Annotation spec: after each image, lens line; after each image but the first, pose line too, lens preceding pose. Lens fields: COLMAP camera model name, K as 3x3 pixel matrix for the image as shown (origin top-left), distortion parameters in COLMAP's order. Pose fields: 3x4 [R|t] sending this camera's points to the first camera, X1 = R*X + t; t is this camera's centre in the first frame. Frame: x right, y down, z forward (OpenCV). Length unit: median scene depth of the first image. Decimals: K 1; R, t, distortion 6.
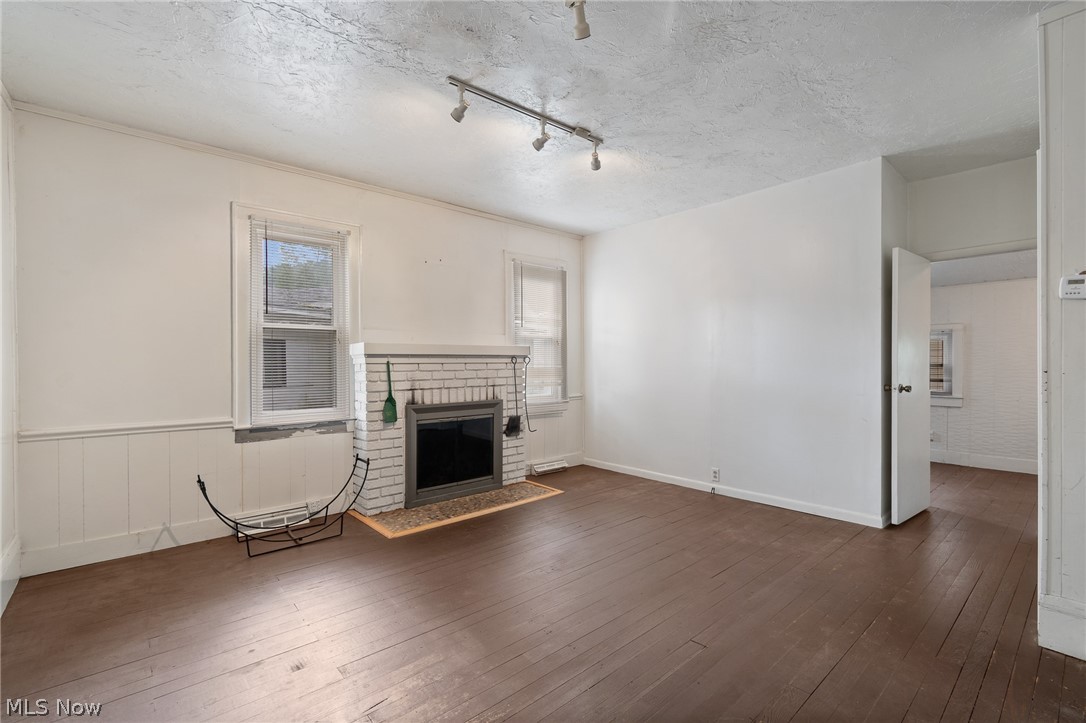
lens RADIAL K [[486.9, 0, 554.5], [0, 486.9, 364.8], [0, 0, 1]] dist [0.004102, -0.000172]
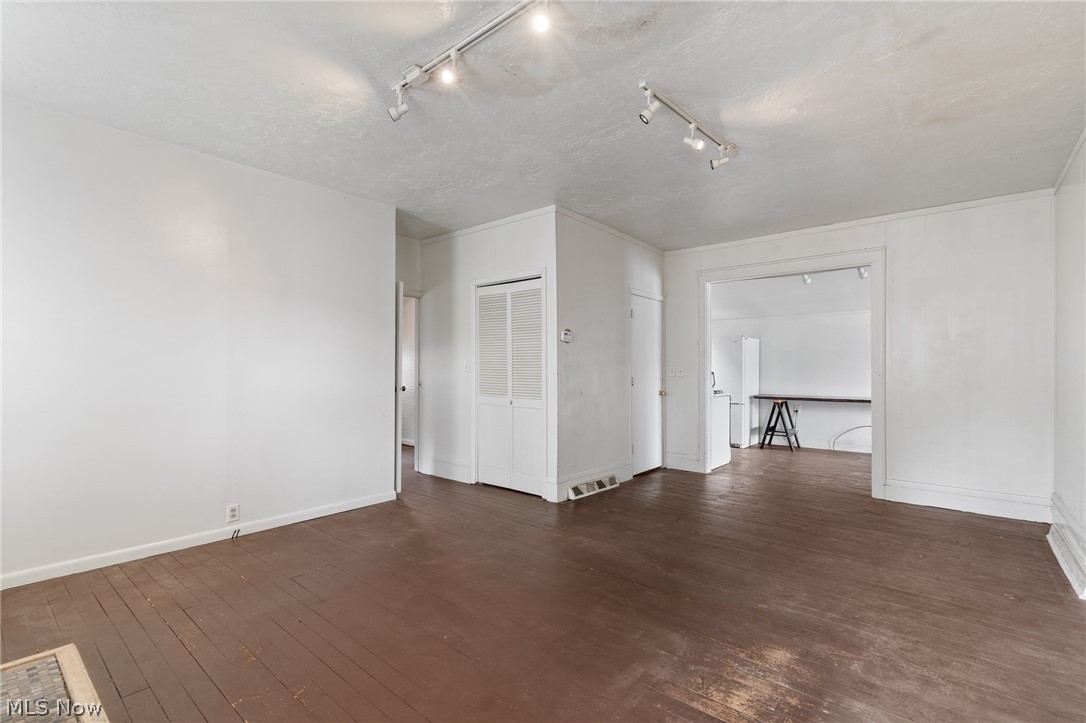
lens RADIAL K [[486.9, 0, 554.5], [0, 486.9, 364.8], [0, 0, 1]] dist [0.004102, -0.000172]
pose [[-0.144273, 0.007129, 0.989512, -0.551081], [-0.001626, 0.999971, -0.007441, -0.004936], [-0.989537, -0.002683, -0.144258, 0.657402]]
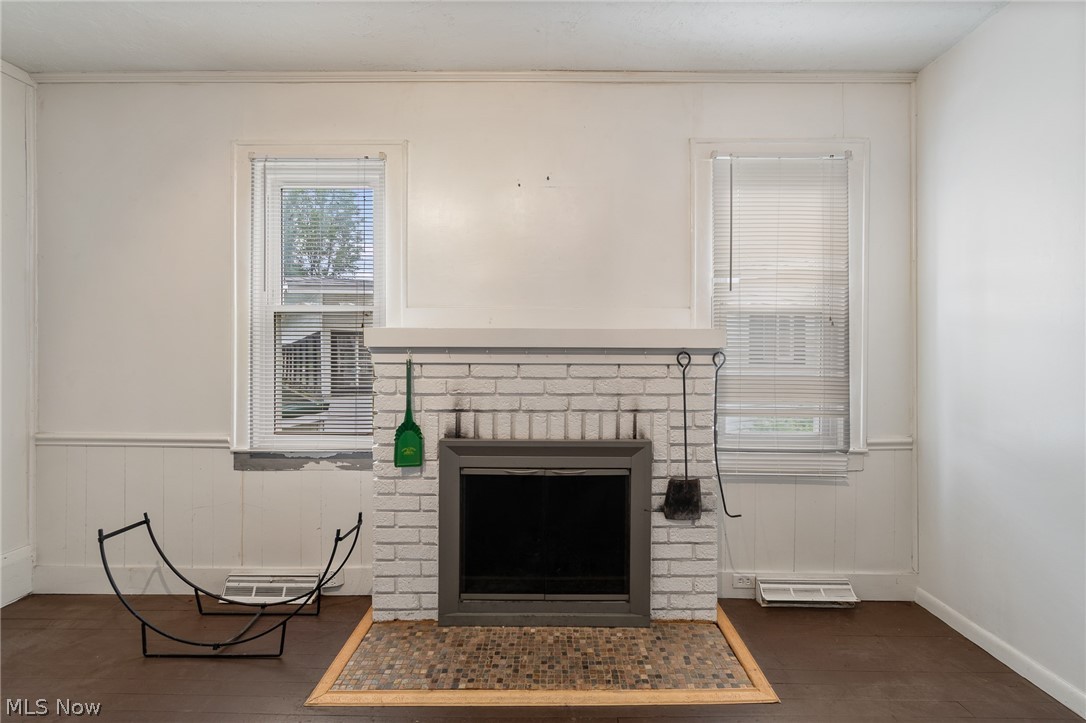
lens RADIAL K [[486.9, 0, 554.5], [0, 486.9, 364.8], [0, 0, 1]] dist [0.004102, -0.000172]
pose [[0.736242, 0.009748, -0.676648, 0.159118], [-0.010781, 0.999938, 0.002675, -0.004108], [0.676632, 0.005325, 0.736302, 0.636824]]
